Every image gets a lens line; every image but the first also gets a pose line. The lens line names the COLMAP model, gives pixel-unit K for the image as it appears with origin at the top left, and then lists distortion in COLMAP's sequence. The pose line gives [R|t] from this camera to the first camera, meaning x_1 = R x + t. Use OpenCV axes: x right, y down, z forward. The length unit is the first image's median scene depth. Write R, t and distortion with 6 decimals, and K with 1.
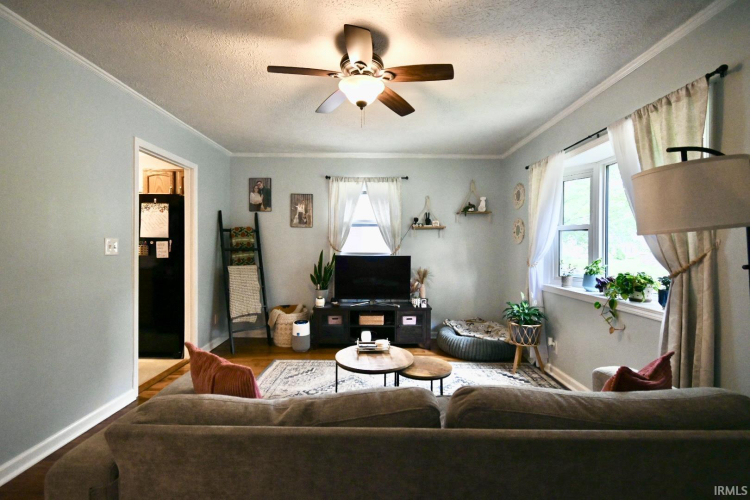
lens RADIAL K [[332.1, 0, 374.7], [0, 332.1, 246.9], [0, 0, 1]] dist [0.004360, -0.002343]
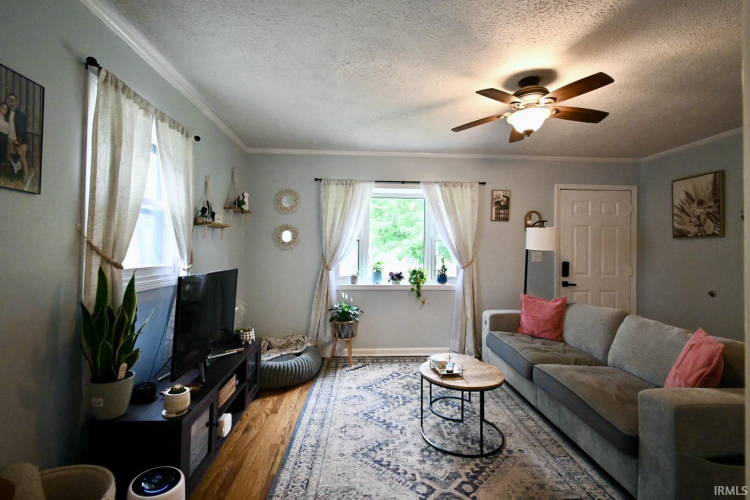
lens RADIAL K [[332.1, 0, 374.3], [0, 332.1, 246.7], [0, 0, 1]] dist [0.004360, -0.002343]
pose [[-0.056787, 0.007742, 0.998356, -0.575135], [-0.004650, 0.999957, -0.008019, -0.011372], [-0.998375, -0.005097, -0.056749, 0.798671]]
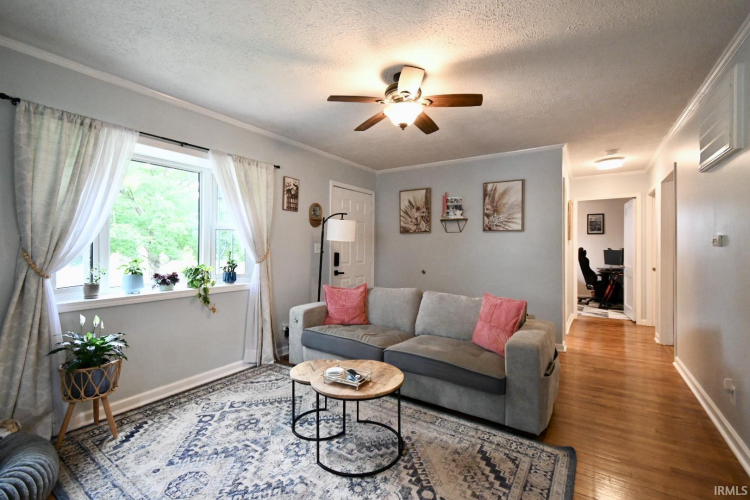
lens RADIAL K [[332.1, 0, 376.1], [0, 332.1, 246.8], [0, 0, 1]] dist [0.004360, -0.002343]
pose [[-0.837393, -0.004355, 0.546584, -0.304929], [-0.001719, 0.999984, 0.005333, -0.001464], [-0.546599, 0.003526, -0.837387, 1.026201]]
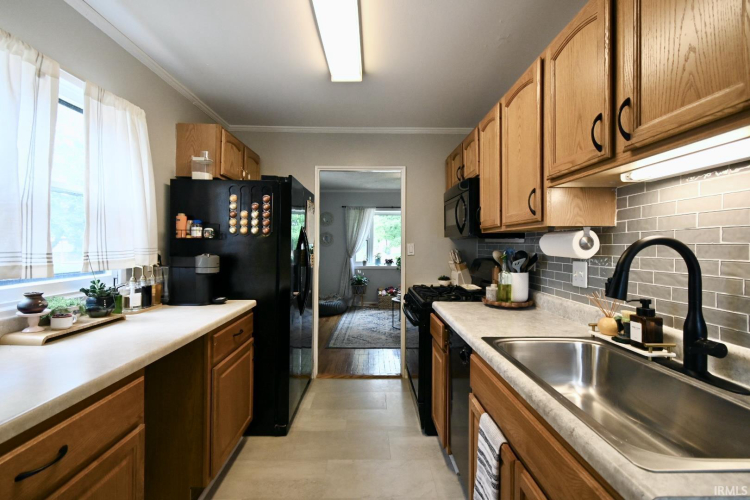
lens RADIAL K [[332.1, 0, 373.1], [0, 332.1, 246.9], [0, 0, 1]] dist [0.004360, -0.002343]
pose [[-0.005453, -0.011555, 0.999918, -1.340984], [0.001230, 0.999932, 0.011562, -0.026771], [-0.999984, 0.001293, -0.005438, 0.765946]]
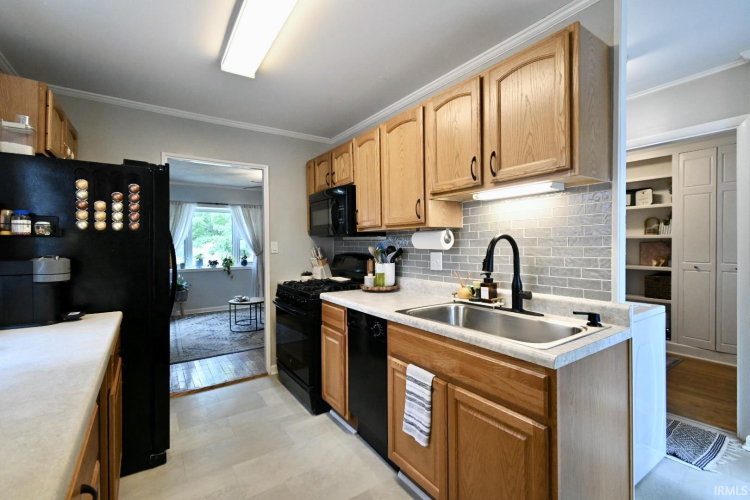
lens RADIAL K [[332.1, 0, 373.9], [0, 332.1, 247.6], [0, 0, 1]] dist [0.004360, -0.002343]
pose [[-0.555363, -0.009195, 0.831557, -1.355279], [0.009944, 0.999794, 0.017697, -0.023280], [-0.831548, 0.018098, -0.555157, 0.922576]]
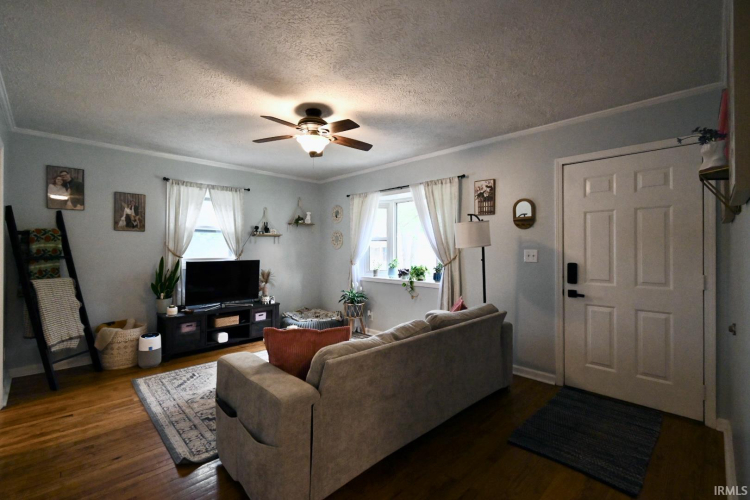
lens RADIAL K [[332.1, 0, 374.7], [0, 332.1, 247.4], [0, 0, 1]] dist [0.004360, -0.002343]
pose [[0.715766, -0.001986, 0.698337, -0.419701], [0.005302, 0.999983, -0.002591, -0.011575], [-0.698320, 0.005557, 0.715764, -0.095233]]
